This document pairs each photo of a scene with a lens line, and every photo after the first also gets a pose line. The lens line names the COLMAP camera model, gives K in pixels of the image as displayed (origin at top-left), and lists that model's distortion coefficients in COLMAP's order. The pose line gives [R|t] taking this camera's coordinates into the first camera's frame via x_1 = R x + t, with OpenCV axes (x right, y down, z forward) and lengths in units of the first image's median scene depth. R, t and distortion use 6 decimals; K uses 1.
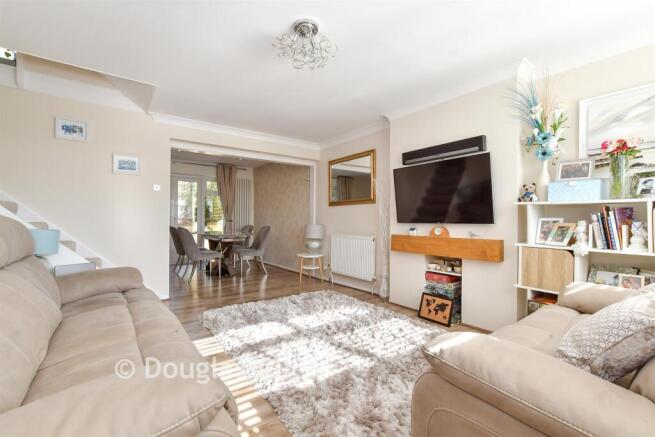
lens RADIAL K [[297.1, 0, 326.7], [0, 297.1, 208.3], [0, 0, 1]] dist [-0.016368, -0.000171]
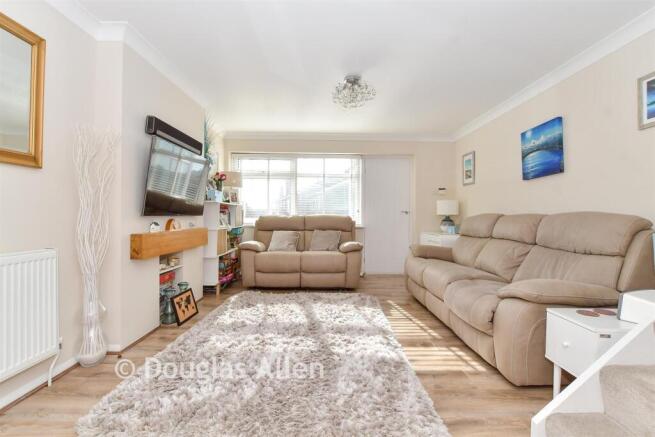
lens RADIAL K [[297.1, 0, 326.7], [0, 297.1, 208.3], [0, 0, 1]] dist [-0.016368, -0.000171]
pose [[-0.784290, 0.005048, 0.620374, -0.535835], [-0.031520, 0.998351, -0.047972, 0.055405], [-0.619593, -0.057178, -0.782838, 1.376815]]
